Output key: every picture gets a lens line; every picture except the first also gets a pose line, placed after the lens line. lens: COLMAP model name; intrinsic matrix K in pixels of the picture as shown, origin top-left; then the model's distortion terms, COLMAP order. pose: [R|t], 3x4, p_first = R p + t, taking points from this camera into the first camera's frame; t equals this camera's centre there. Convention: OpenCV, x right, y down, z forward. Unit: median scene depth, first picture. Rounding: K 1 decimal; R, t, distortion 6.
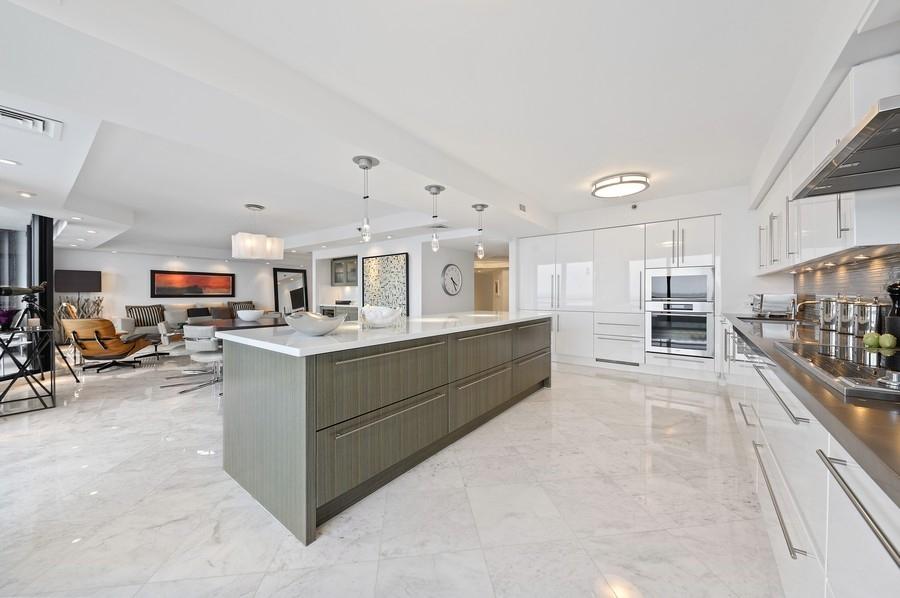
lens RADIAL K [[318.7, 0, 456.6], [0, 318.7, 296.3], [0, 0, 1]] dist [-0.000537, -0.001047]
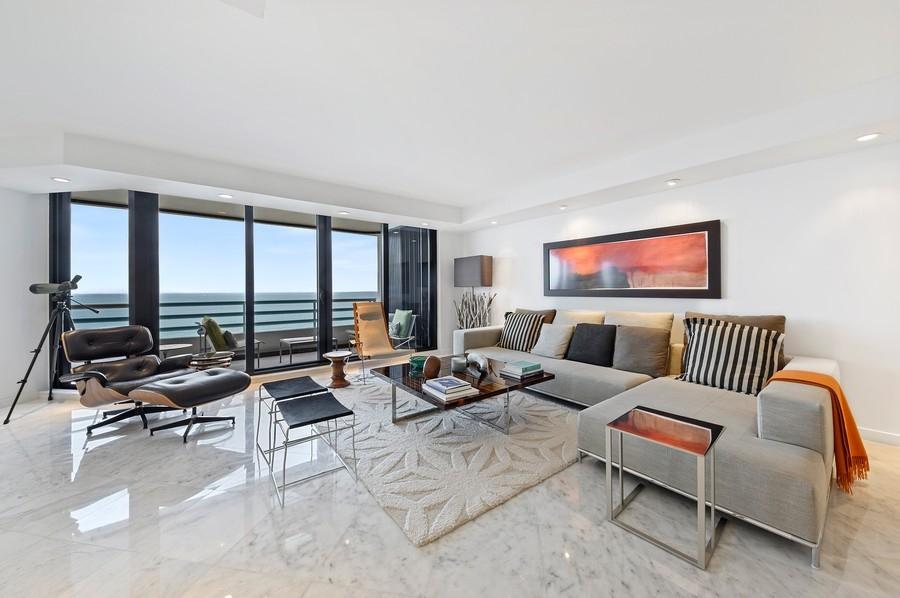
lens RADIAL K [[314.0, 0, 453.0], [0, 314.0, 287.9], [0, 0, 1]] dist [-0.021575, -0.000018]
pose [[-0.285890, 0.003937, -0.958254, -0.870122], [-0.002541, 0.999985, 0.004867, -0.022476], [0.958259, 0.003826, -0.285876, 2.123379]]
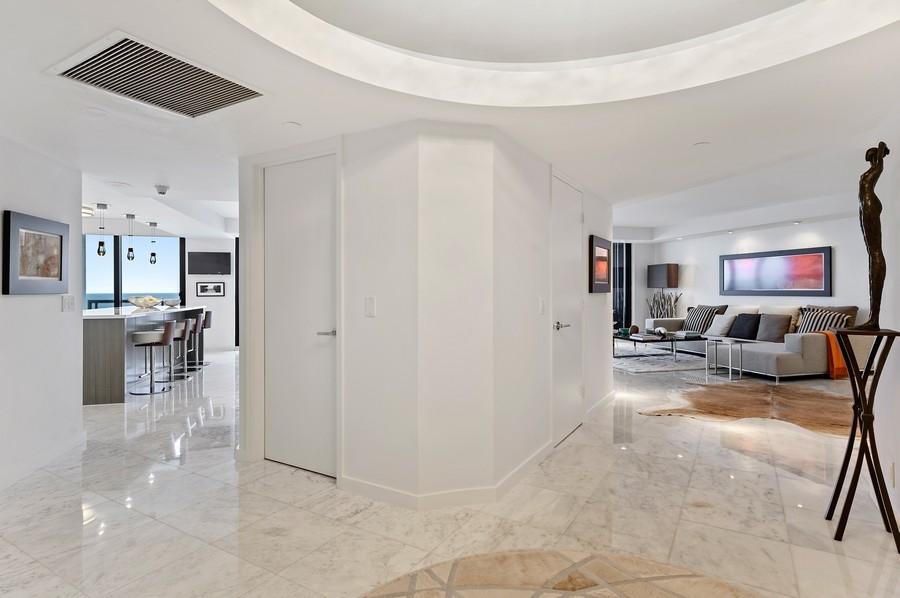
lens RADIAL K [[476.1, 0, 452.5], [0, 476.1, 289.7], [0, 0, 1]] dist [0.009824, 0.001636]
pose [[-0.623962, 0.005419, -0.781436, 0.520954], [-0.003100, 0.999951, 0.009409, -0.032134], [0.781448, 0.008294, -0.623915, 2.534948]]
